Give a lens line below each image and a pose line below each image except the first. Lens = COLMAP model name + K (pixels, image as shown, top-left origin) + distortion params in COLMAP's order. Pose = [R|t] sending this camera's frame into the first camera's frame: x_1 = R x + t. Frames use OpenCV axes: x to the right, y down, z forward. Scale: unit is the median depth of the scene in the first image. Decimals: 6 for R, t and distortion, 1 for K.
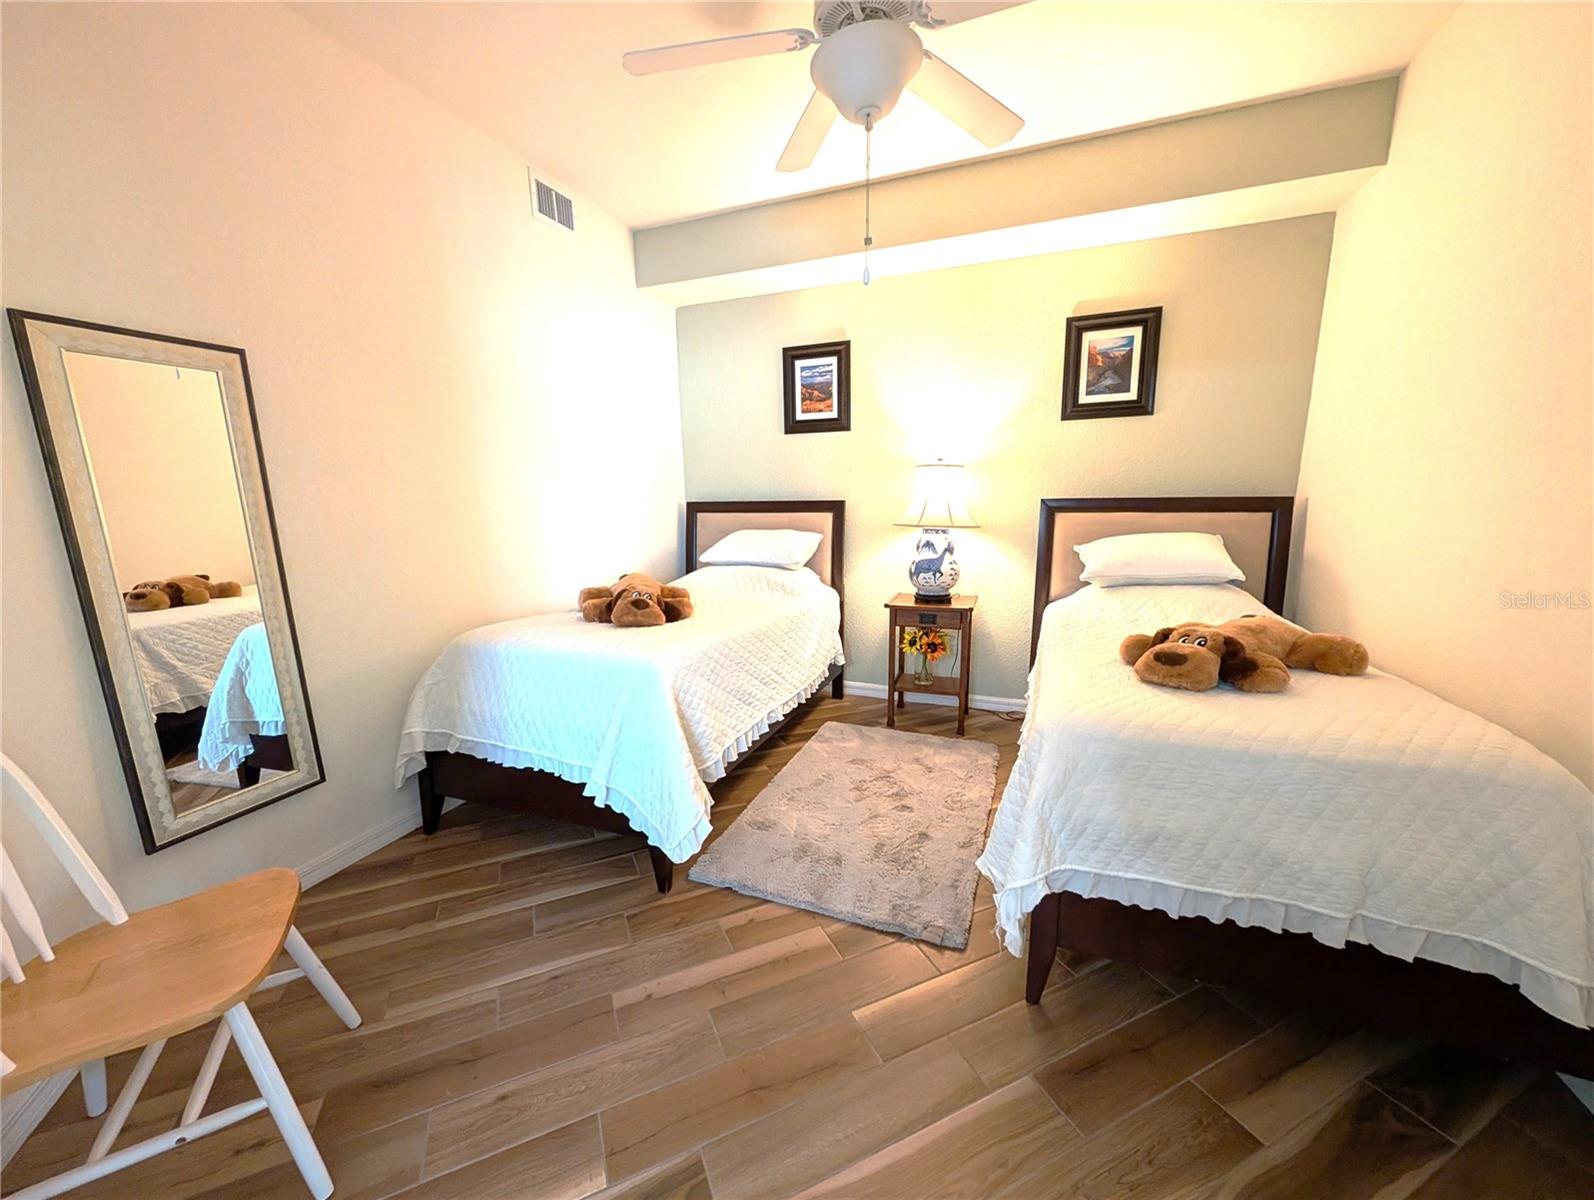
lens RADIAL K [[607.2, 0, 793.6], [0, 607.2, 609.5], [0, 0, 1]] dist [0.001384, -0.000213]
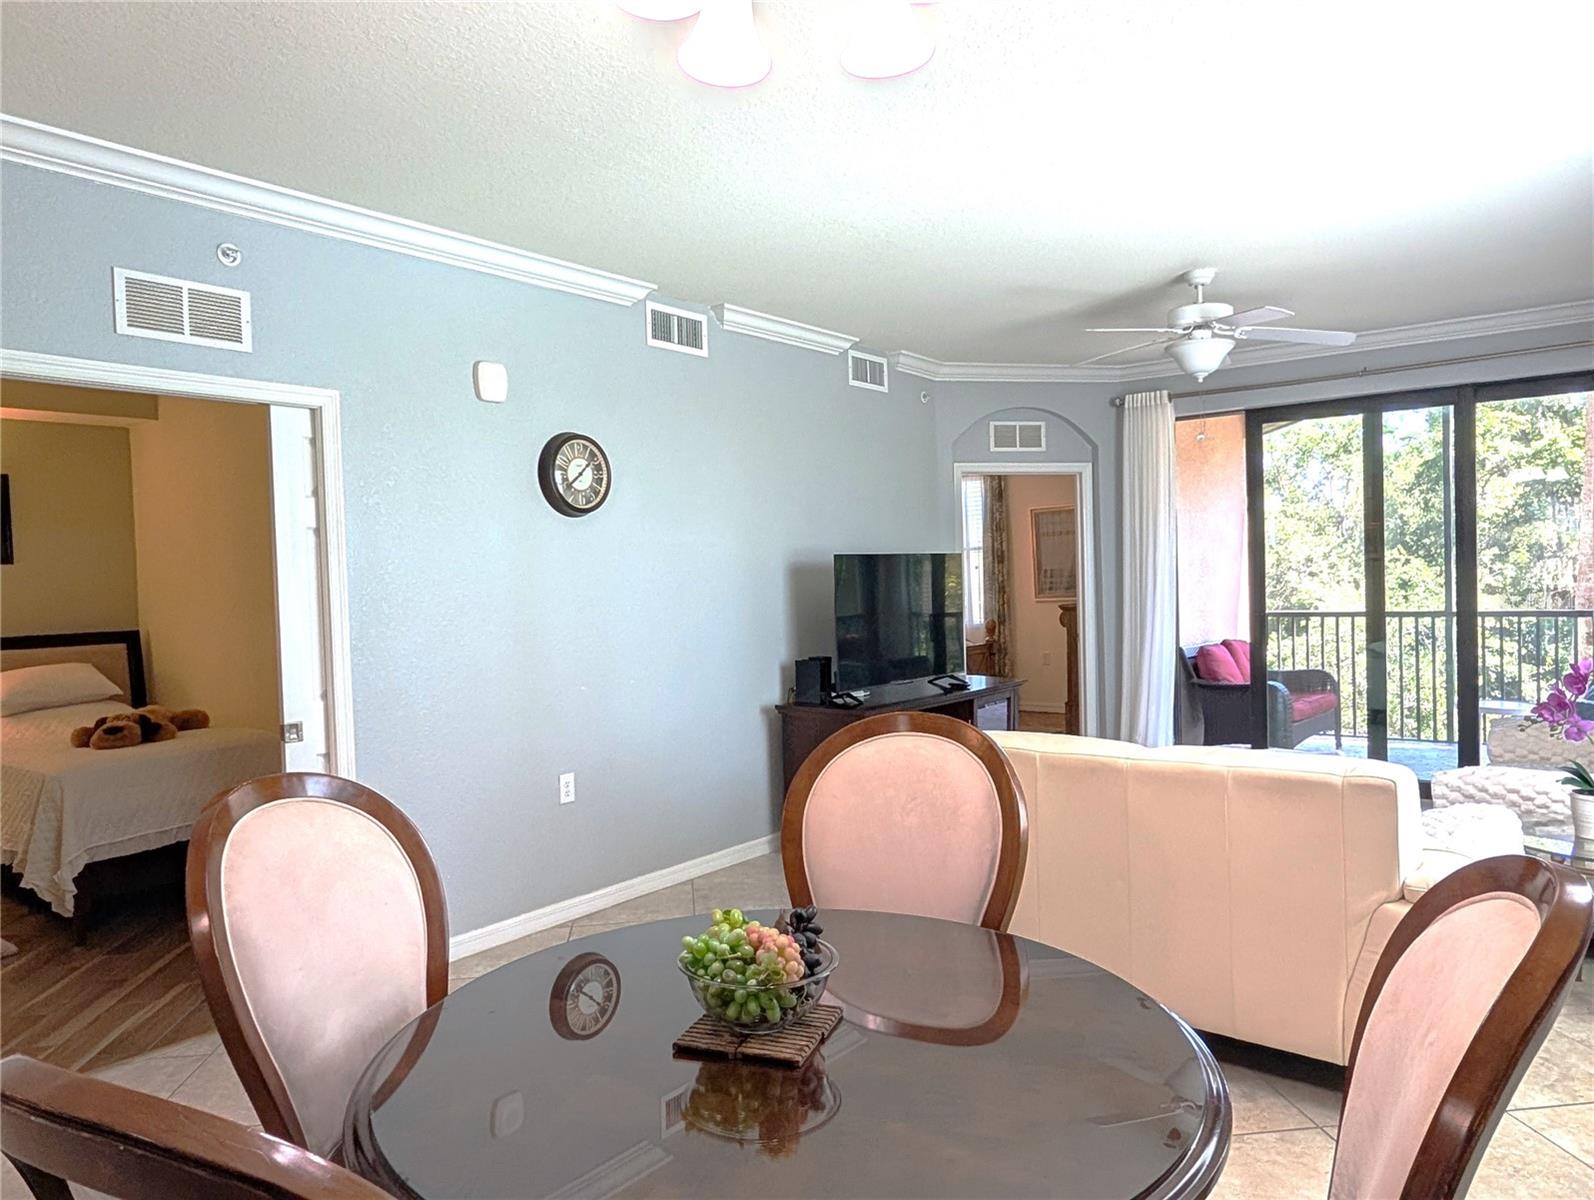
lens RADIAL K [[1092.0, 0, 803.2], [0, 1092.0, 602.2], [0, 0, 1]] dist [0.000721, -0.000780]
pose [[0.280304, -0.014398, 0.959803, -1.591380], [0.208044, 0.977032, -0.046102, 0.249467], [-0.937095, 0.212604, 0.276861, -1.549757]]
